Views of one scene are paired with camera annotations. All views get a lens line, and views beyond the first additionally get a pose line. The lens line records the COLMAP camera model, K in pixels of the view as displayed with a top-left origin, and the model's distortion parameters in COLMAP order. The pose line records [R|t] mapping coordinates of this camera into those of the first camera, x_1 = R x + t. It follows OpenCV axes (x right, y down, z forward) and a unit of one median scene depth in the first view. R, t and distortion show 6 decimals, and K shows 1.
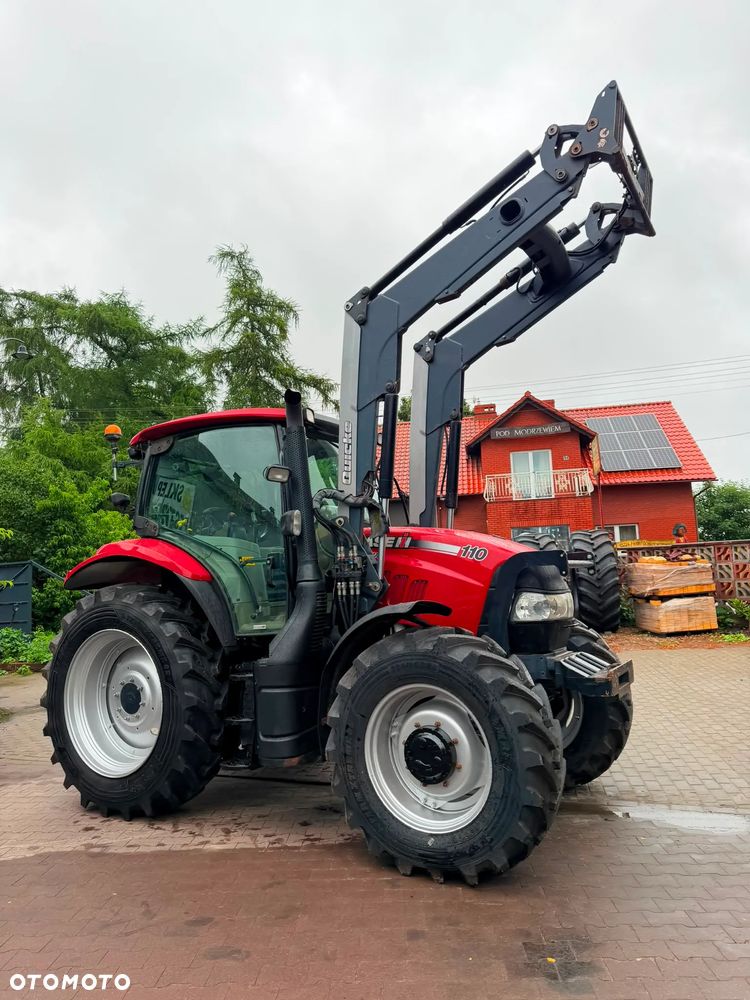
lens RADIAL K [[707.4, 0, 378.2], [0, 707.4, 502.9], [0, 0, 1]] dist [0.049422, -0.056823]
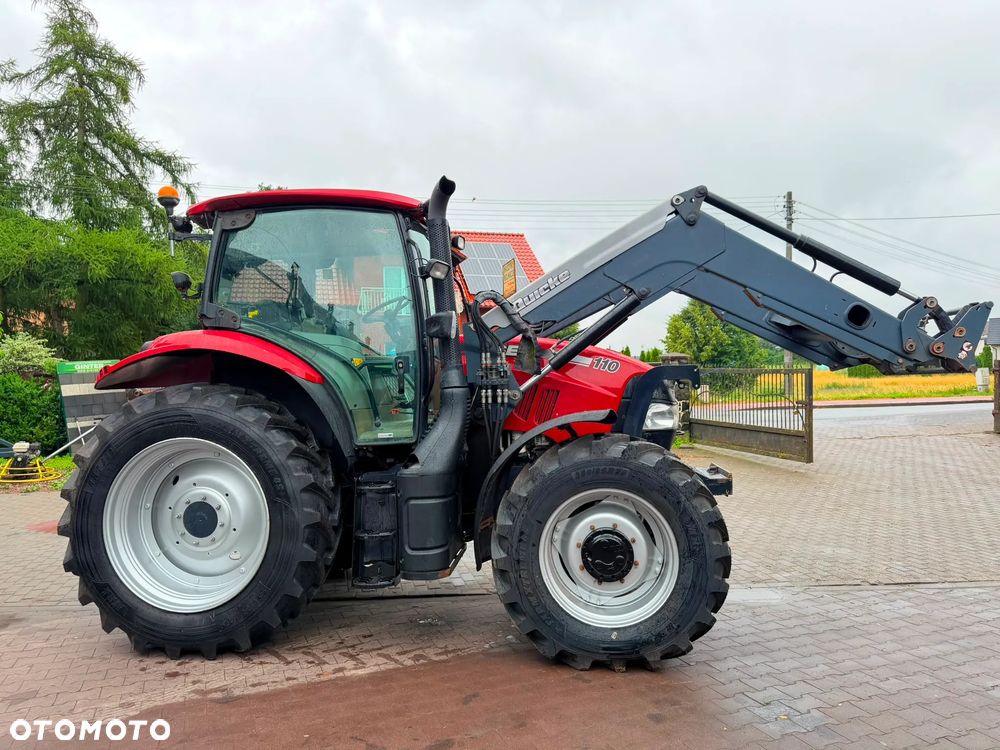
lens RADIAL K [[707.4, 0, 503.0], [0, 707.4, 373.5], [0, 0, 1]] dist [0.049422, -0.056823]
pose [[0.908722, 0.035887, 0.415857, -0.410649], [-0.068270, 0.995659, 0.063261, 0.027558], [-0.411782, -0.085877, 0.907227, 0.115399]]
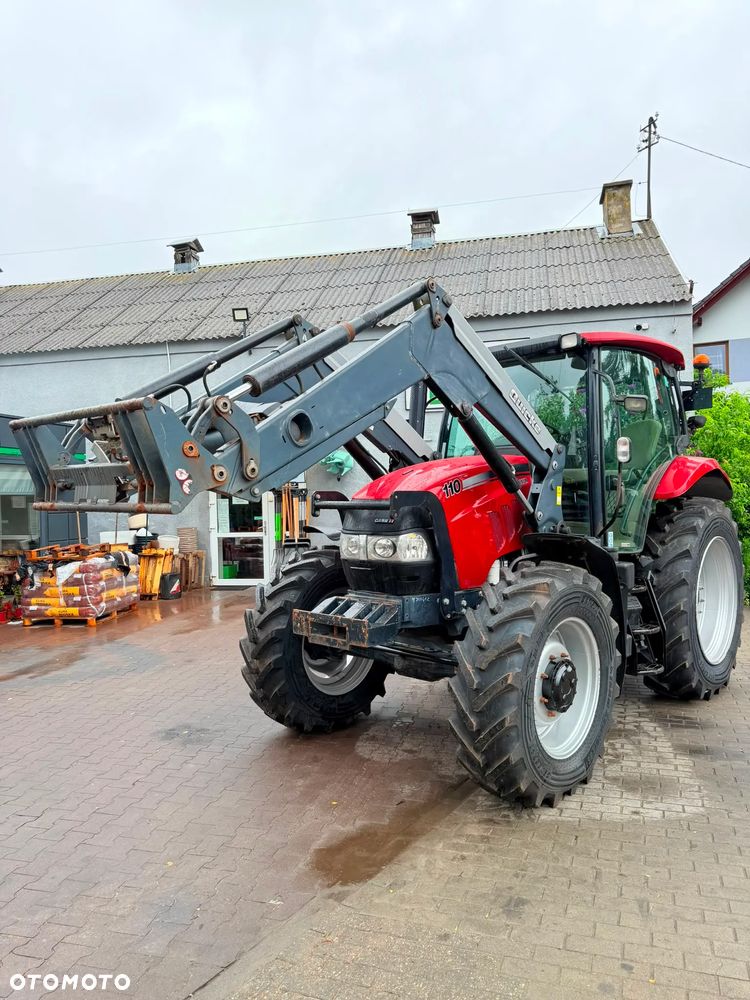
lens RADIAL K [[707.4, 0, 378.2], [0, 707.4, 501.2], [0, 0, 1]] dist [0.049422, -0.056823]
pose [[-0.202989, 0.058738, -0.977418, 1.106536], [0.123063, 0.991815, 0.034046, 0.051393], [0.971417, -0.113373, -0.208556, 1.153667]]
